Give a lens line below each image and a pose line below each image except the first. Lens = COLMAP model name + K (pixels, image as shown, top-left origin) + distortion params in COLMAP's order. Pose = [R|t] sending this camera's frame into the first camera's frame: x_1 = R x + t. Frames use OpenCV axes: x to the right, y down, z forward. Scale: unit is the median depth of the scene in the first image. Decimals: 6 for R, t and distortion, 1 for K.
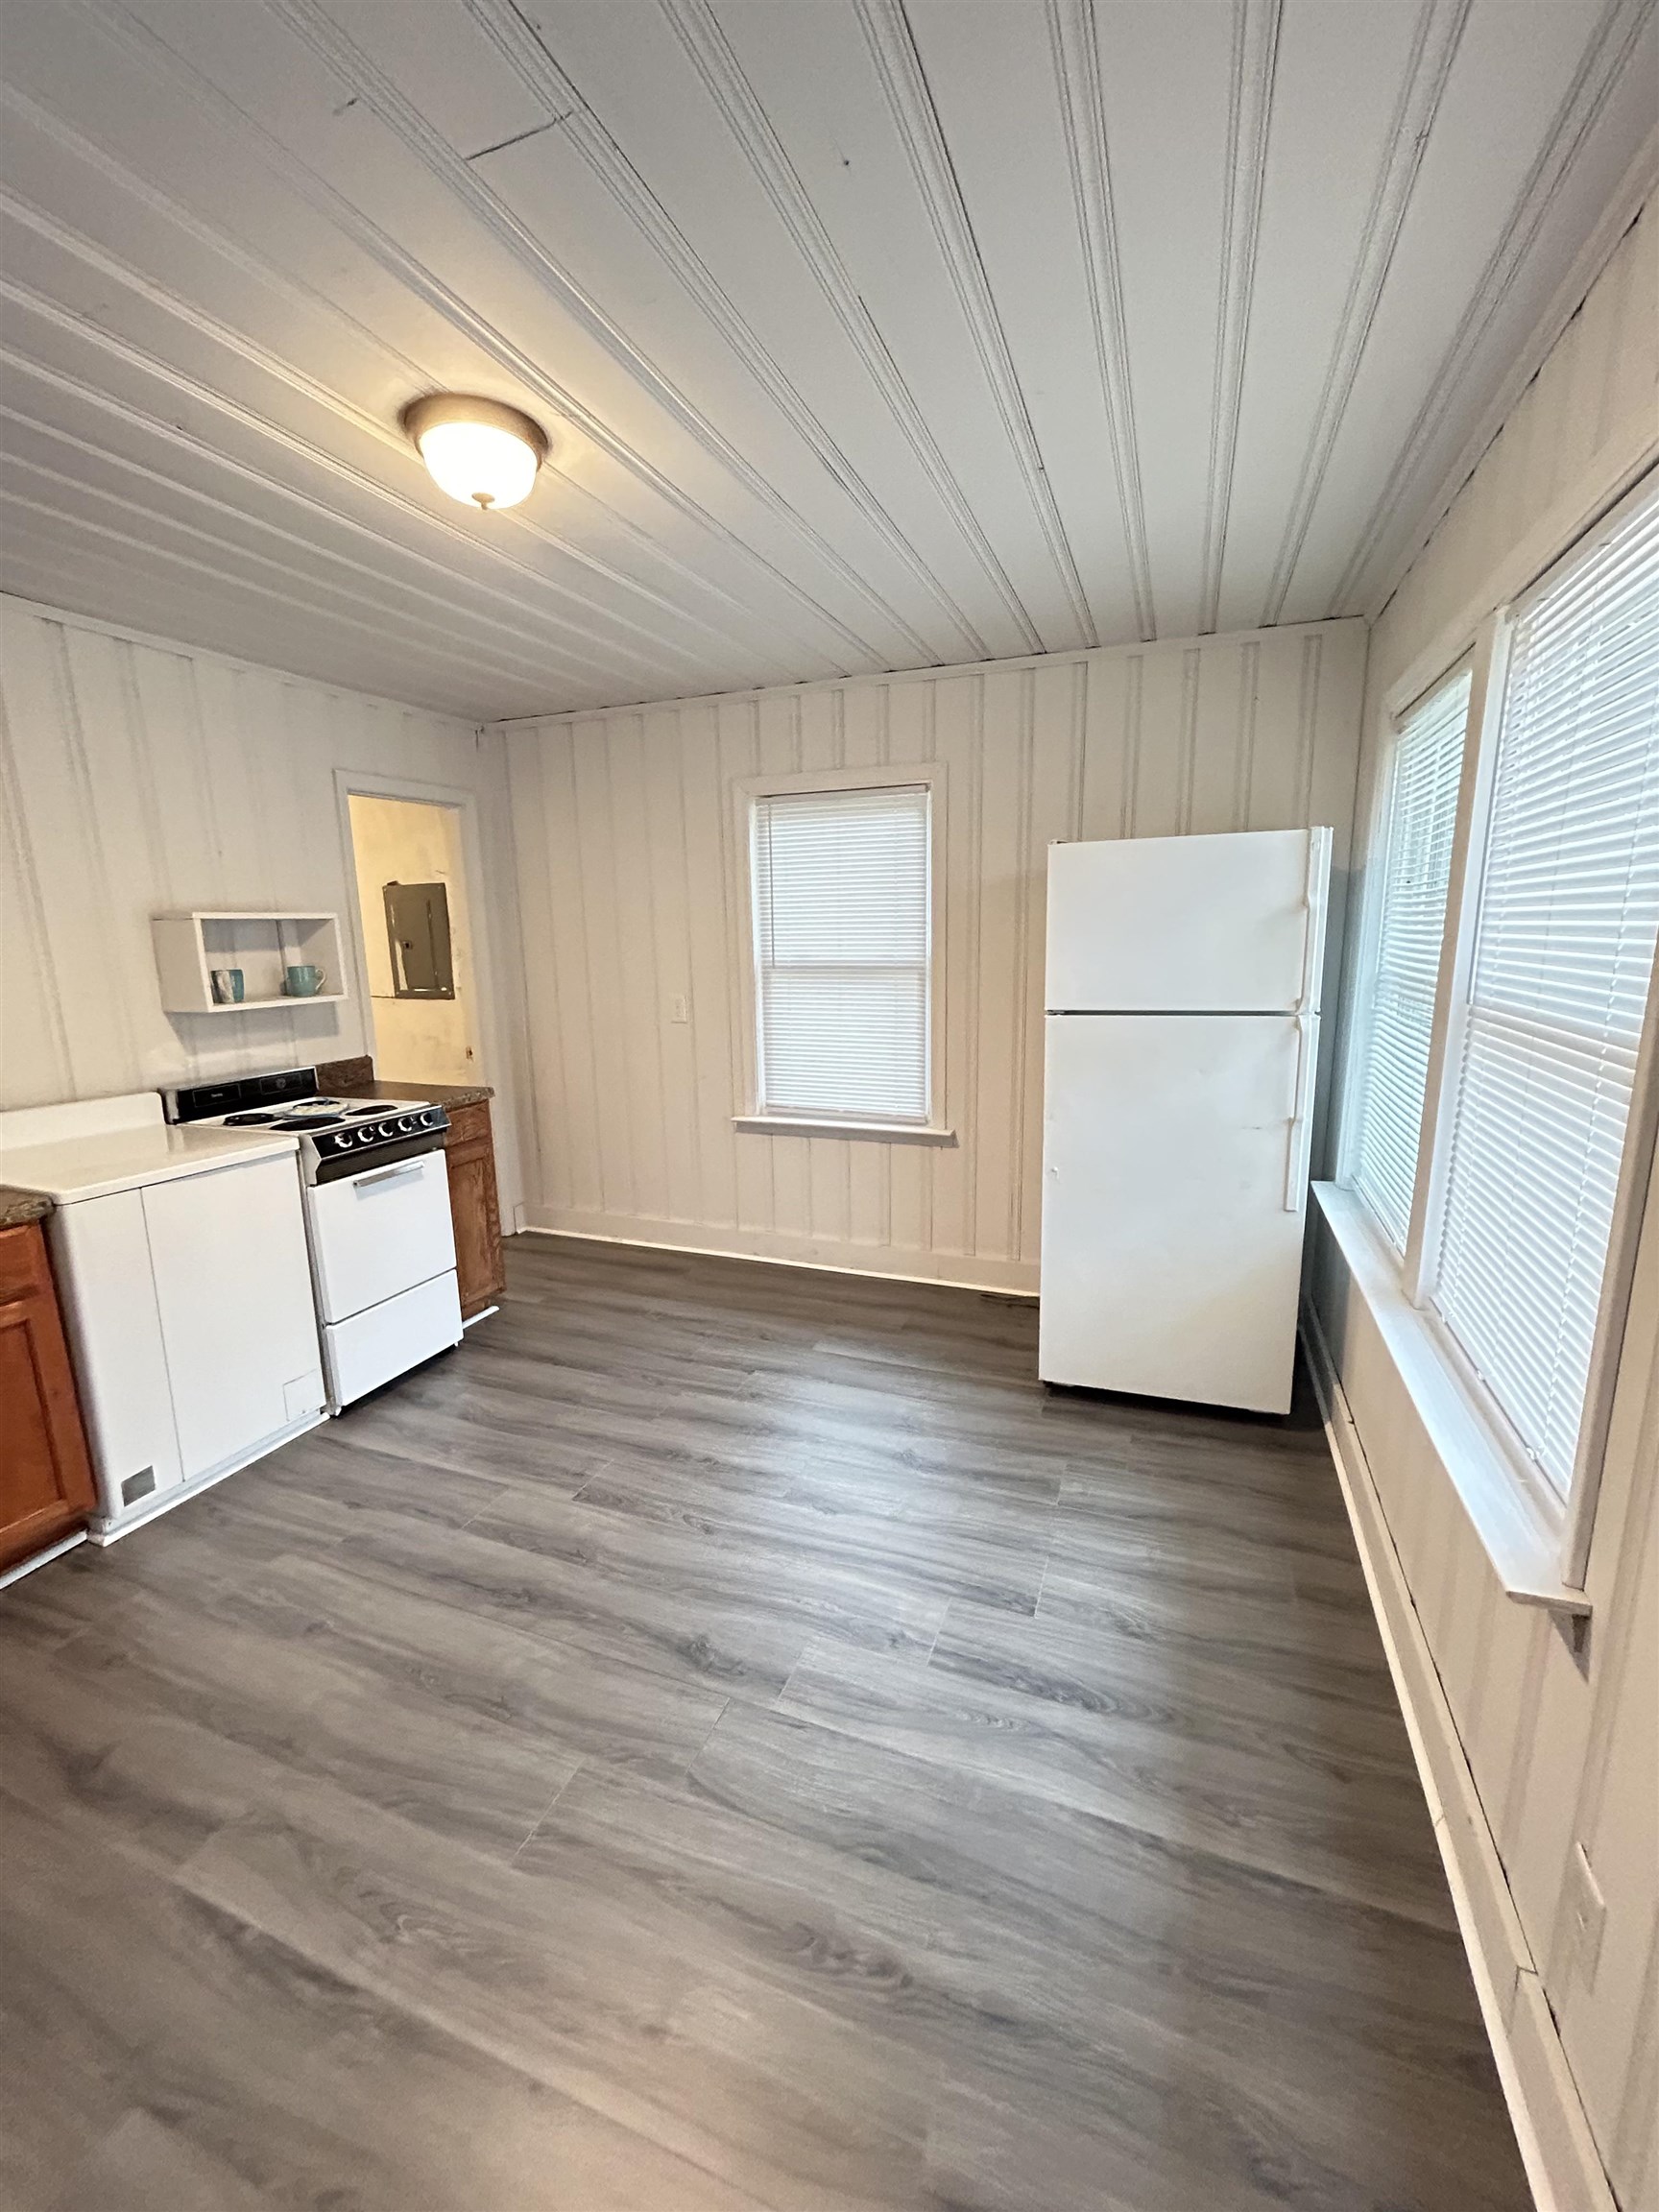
lens RADIAL K [[893.3, 0, 837.6], [0, 893.3, 1102.7], [0, 0, 1]] dist [-0.001597, 0.000450]
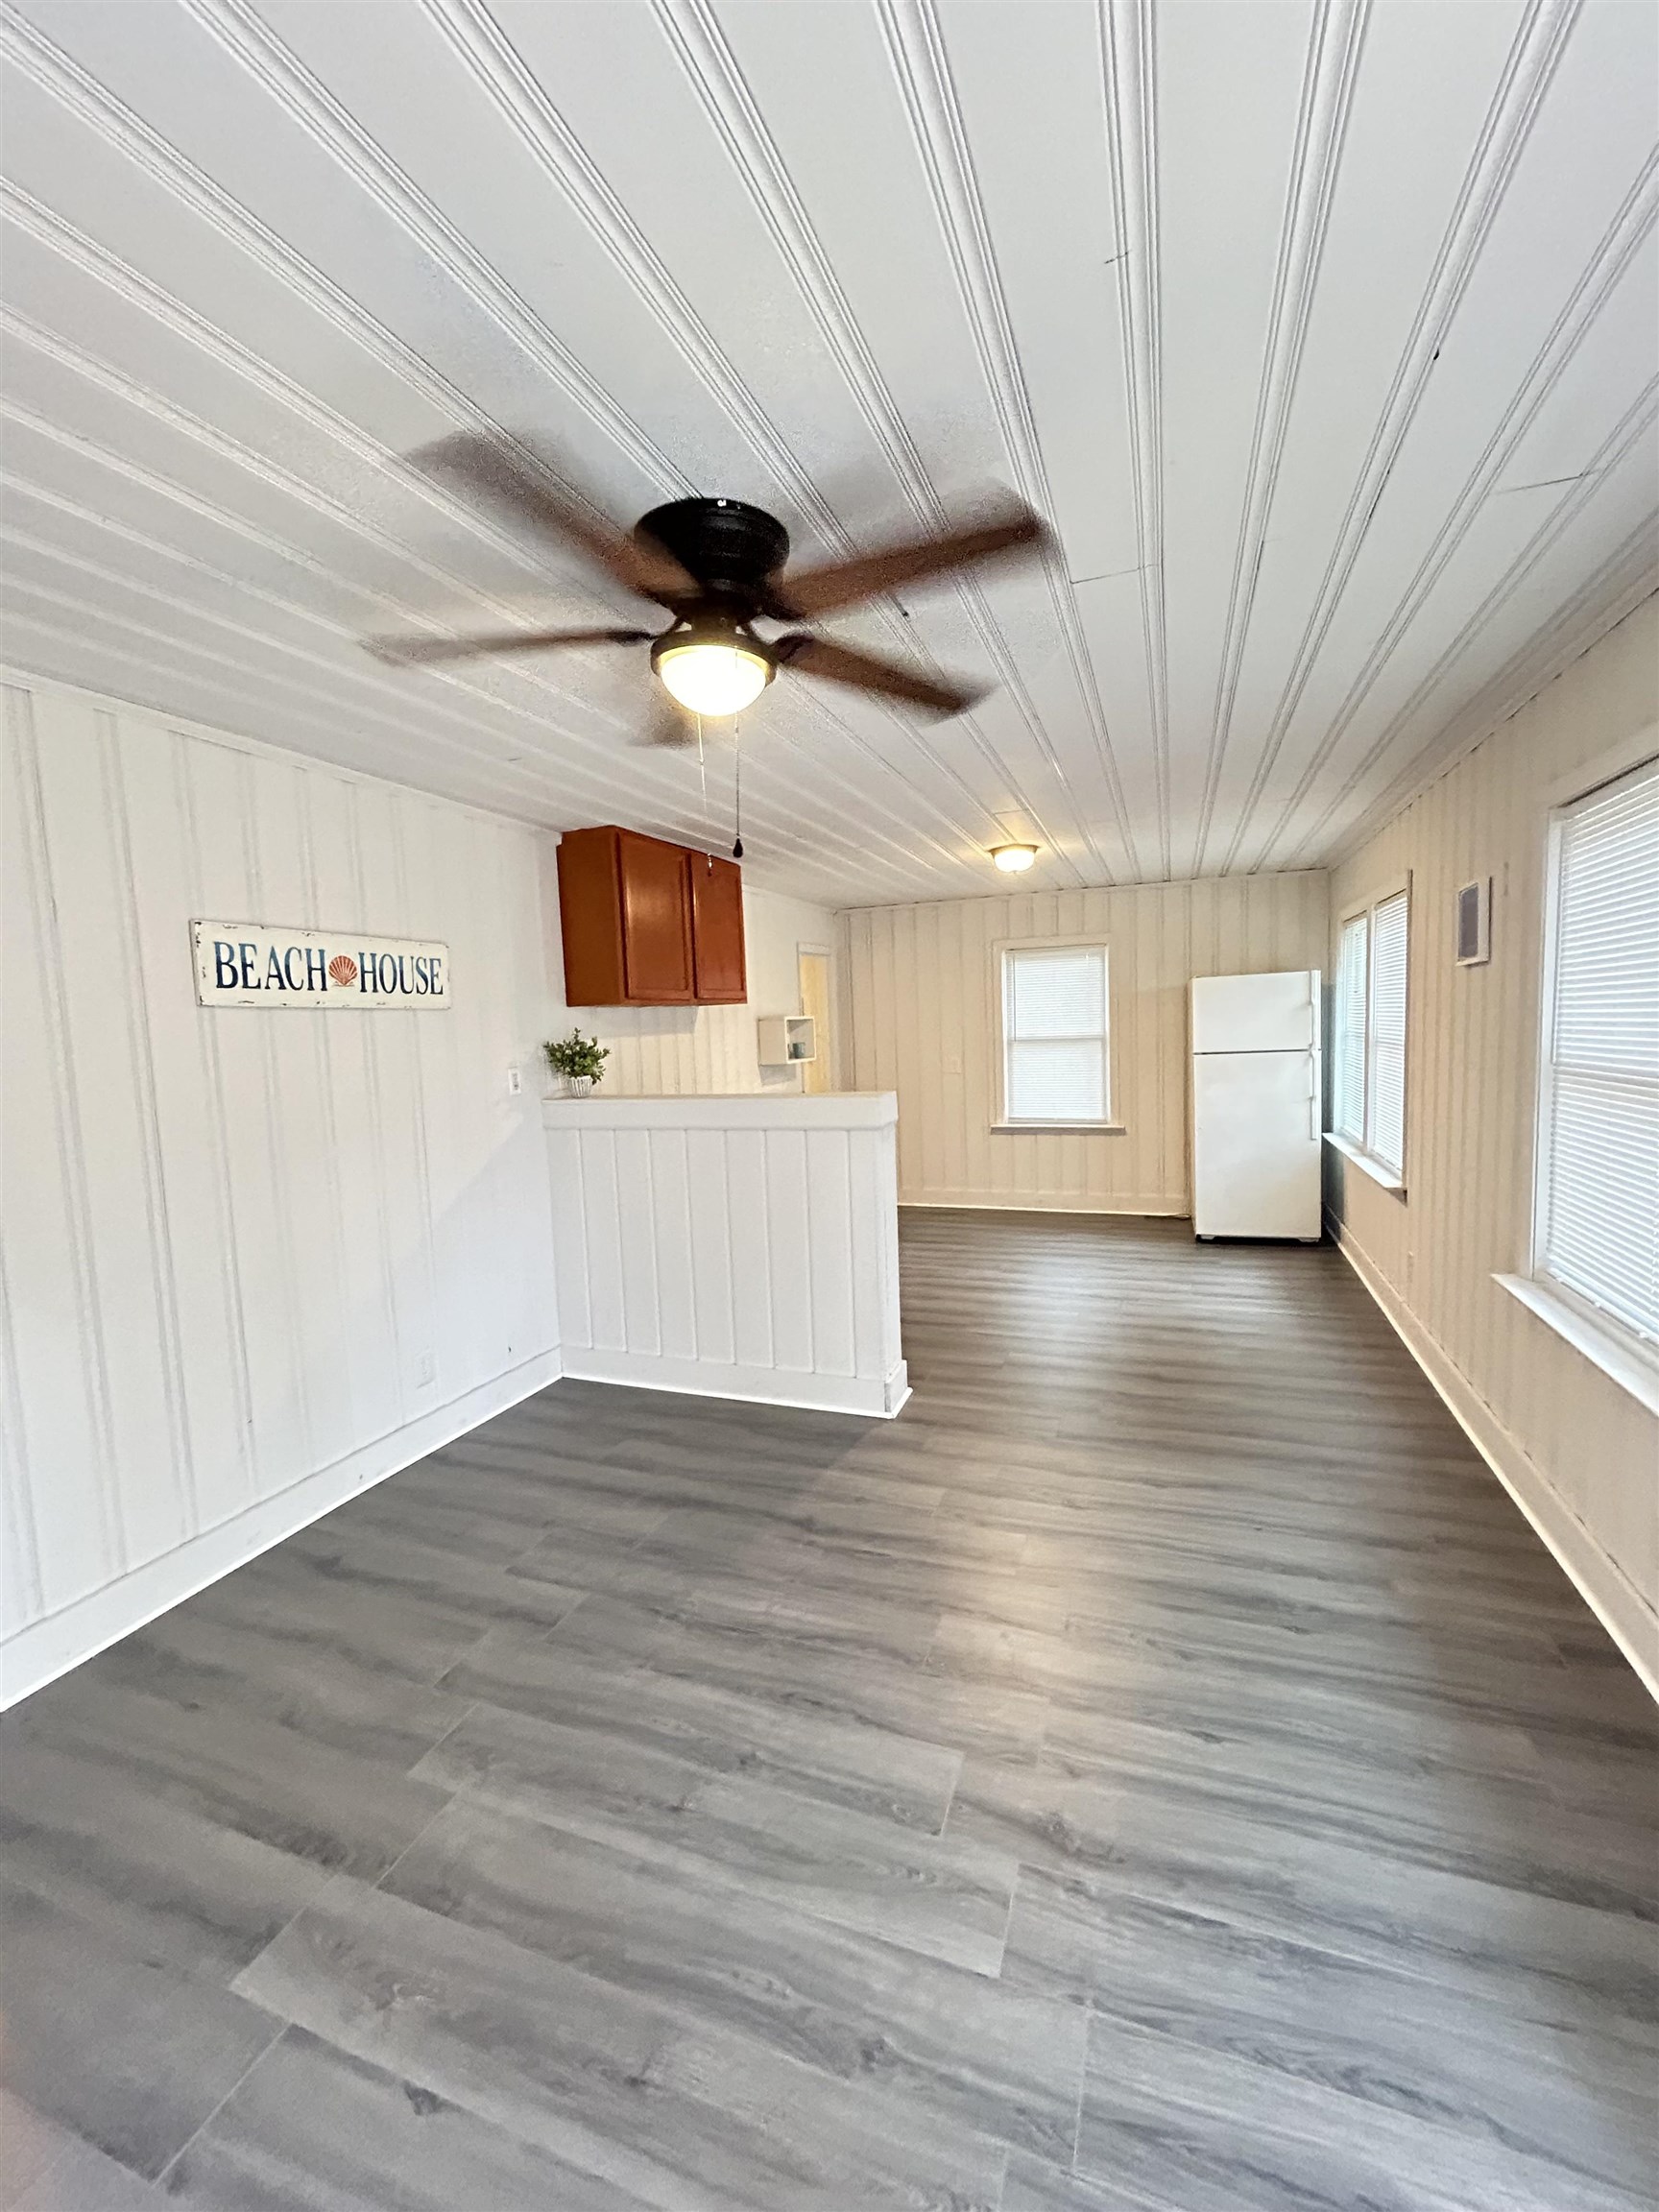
lens RADIAL K [[893.3, 0, 830.6], [0, 893.3, 1098.0], [0, 0, 1]] dist [-0.001597, 0.000450]
pose [[0.999777, -0.020423, -0.005329, -0.560585], [0.019730, 0.993979, -0.107781, 0.195592], [0.007498, 0.107652, 0.994160, -1.009569]]
